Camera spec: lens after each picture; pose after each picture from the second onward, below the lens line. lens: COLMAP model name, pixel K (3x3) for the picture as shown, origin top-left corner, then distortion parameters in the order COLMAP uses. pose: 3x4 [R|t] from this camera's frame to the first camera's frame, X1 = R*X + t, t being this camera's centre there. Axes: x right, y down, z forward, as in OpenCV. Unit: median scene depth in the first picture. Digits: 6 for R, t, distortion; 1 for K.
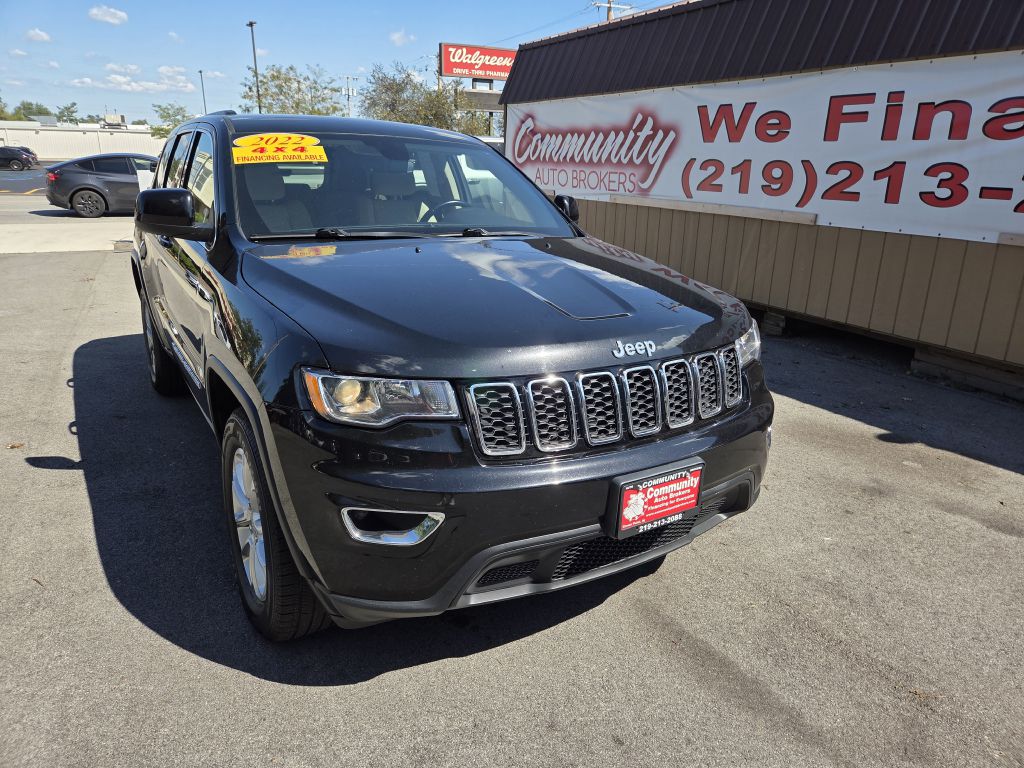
lens RADIAL K [[710.0, 0, 502.5], [0, 710.0, 383.2], [0, 0, 1]] dist [0.063635, -0.066816]
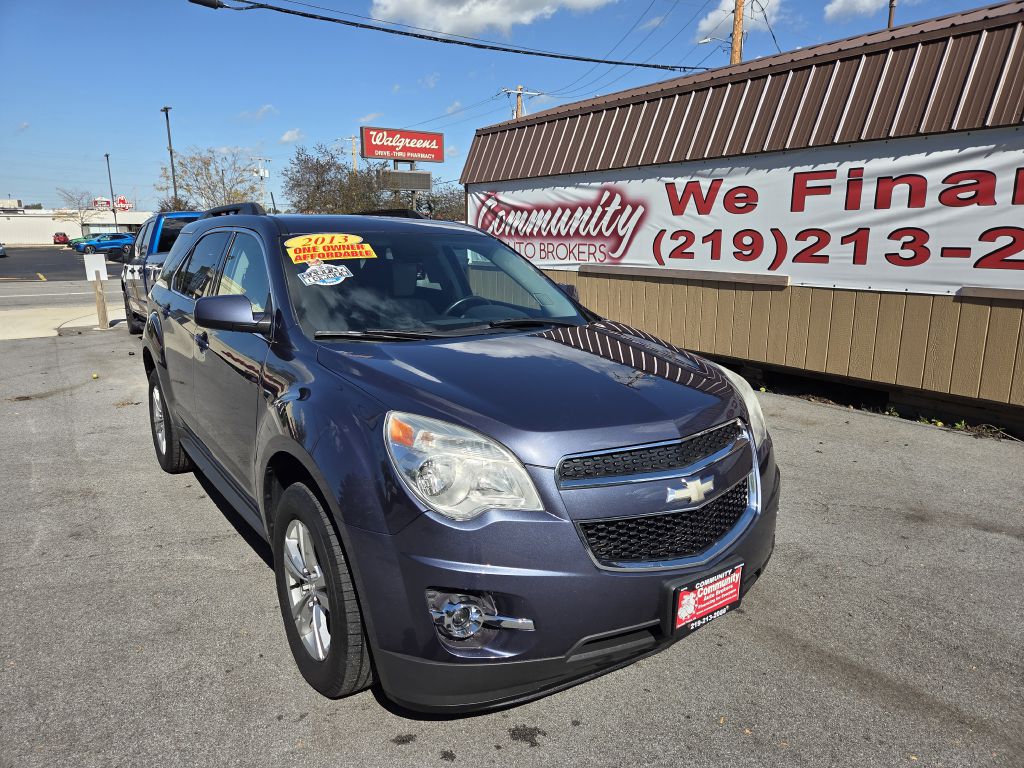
lens RADIAL K [[710.0, 0, 495.6], [0, 710.0, 384.7], [0, 0, 1]] dist [0.063635, -0.066816]
pose [[0.992953, -0.047525, 0.108560, -0.134376], [0.057622, 0.994104, -0.091849, 0.006092], [-0.103555, 0.097457, 0.989838, -0.028353]]
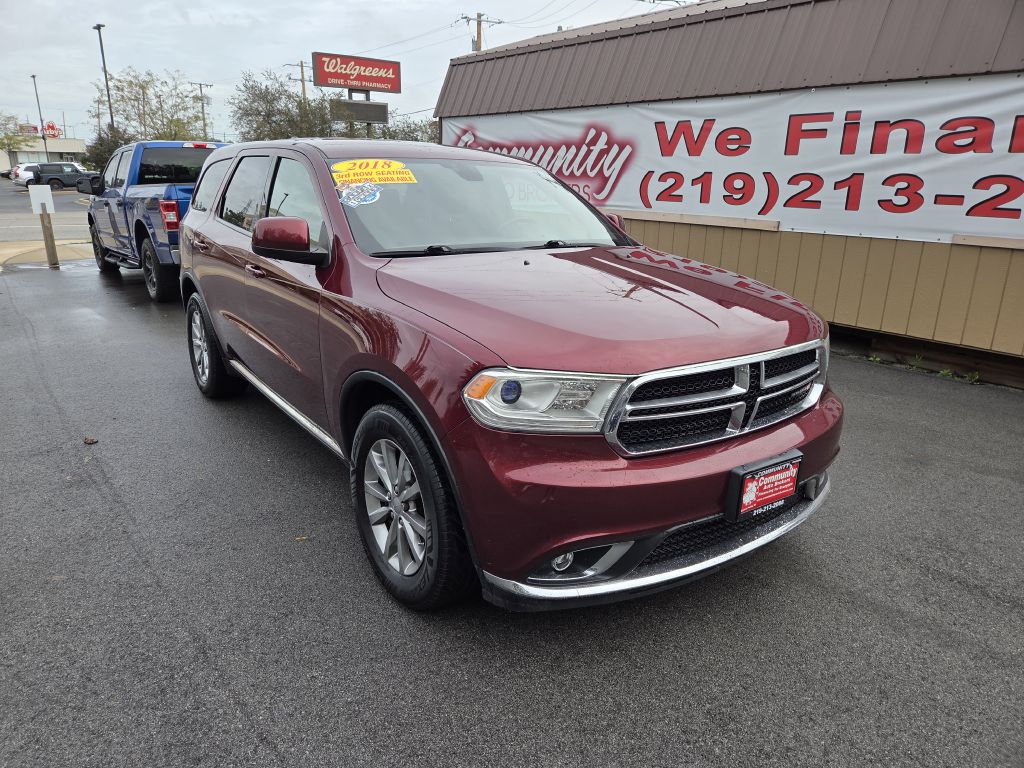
lens RADIAL K [[710.0, 0, 495.1], [0, 710.0, 389.0], [0, 0, 1]] dist [0.063635, -0.066816]
pose [[0.984135, -0.056792, 0.168087, -0.186318], [0.057835, 0.998325, -0.001309, -0.001503], [-0.167731, 0.011010, 0.985771, -0.010376]]
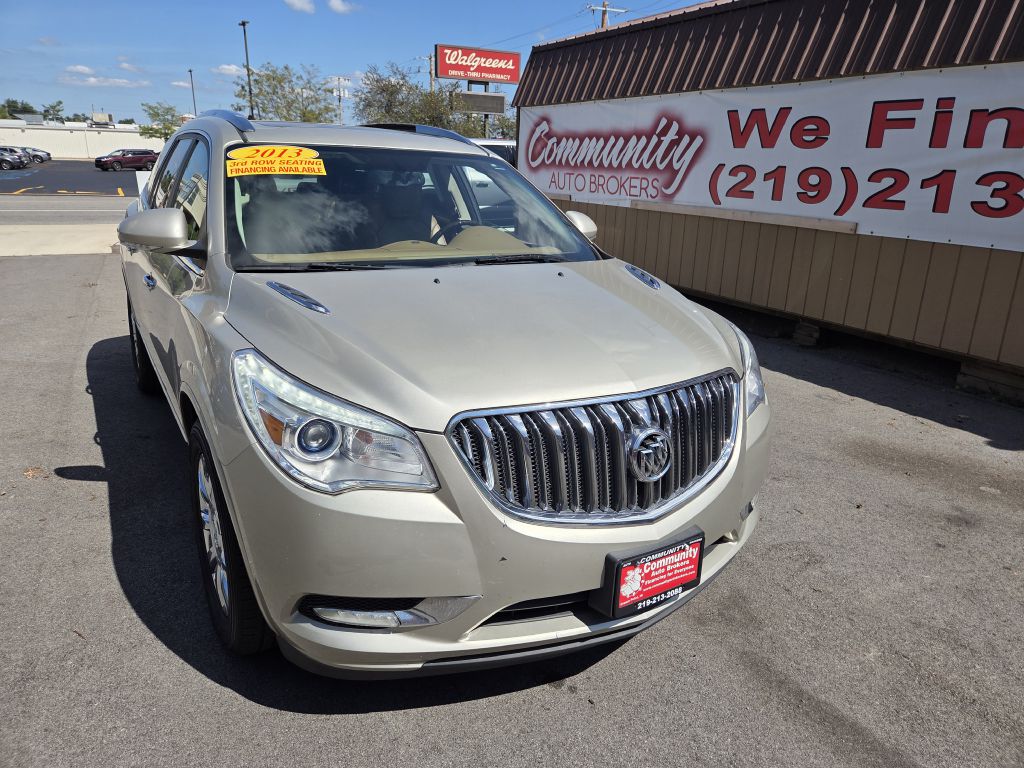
lens RADIAL K [[710.0, 0, 503.1], [0, 710.0, 379.1], [0, 0, 1]] dist [0.063635, -0.066816]
pose [[0.999850, 0.001264, 0.017274, -0.055592], [-0.001137, 0.999972, -0.007334, -0.015916], [-0.017283, 0.007314, 0.999824, 0.037610]]
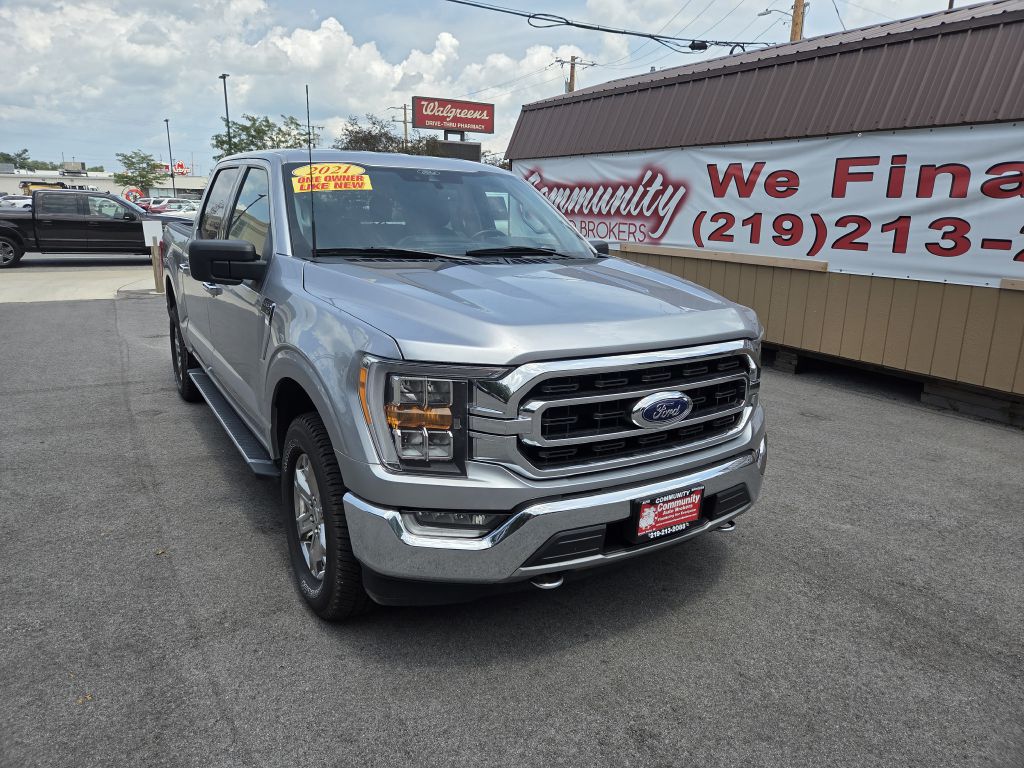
lens RADIAL K [[710.0, 0, 499.2], [0, 710.0, 376.4], [0, 0, 1]] dist [0.063635, -0.066816]
pose [[0.998565, -0.014478, 0.051557, -0.120086], [0.017912, 0.997606, -0.066795, 0.003704], [-0.050467, 0.067622, 0.996434, -0.057428]]
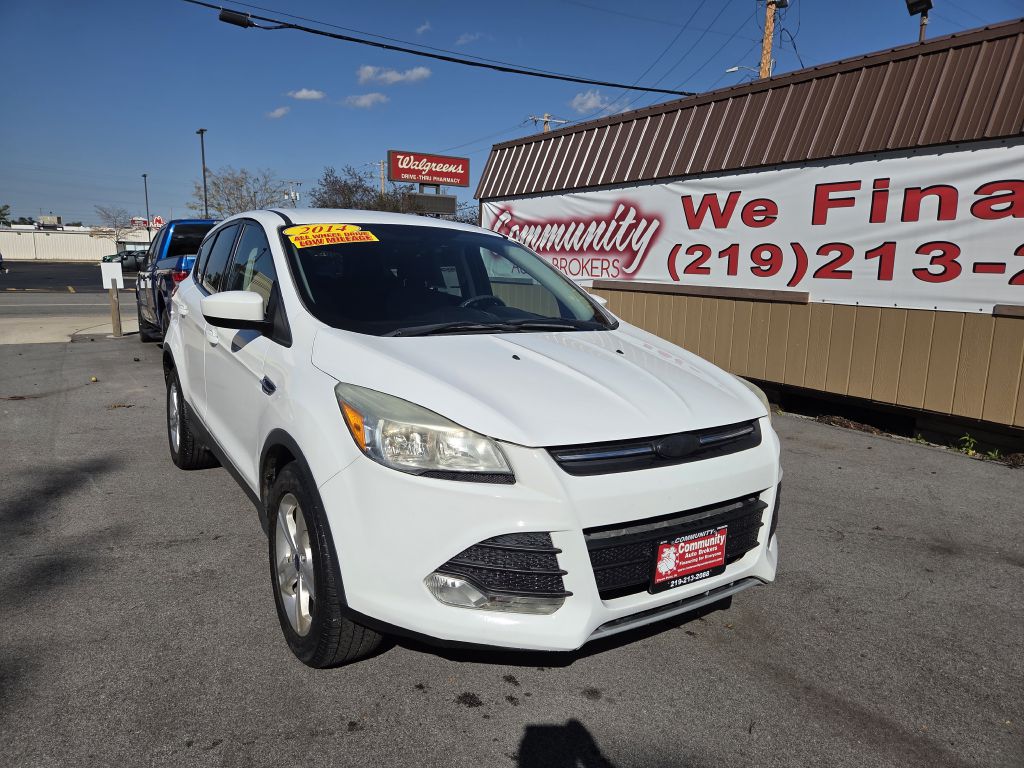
lens RADIAL K [[710.0, 0, 492.6], [0, 710.0, 382.5], [0, 0, 1]] dist [0.063635, -0.066816]
pose [[0.997144, -0.013588, 0.074291, -0.098988], [0.023411, 0.990840, -0.133000, 0.022208], [-0.071804, 0.134359, 0.988328, 0.016906]]
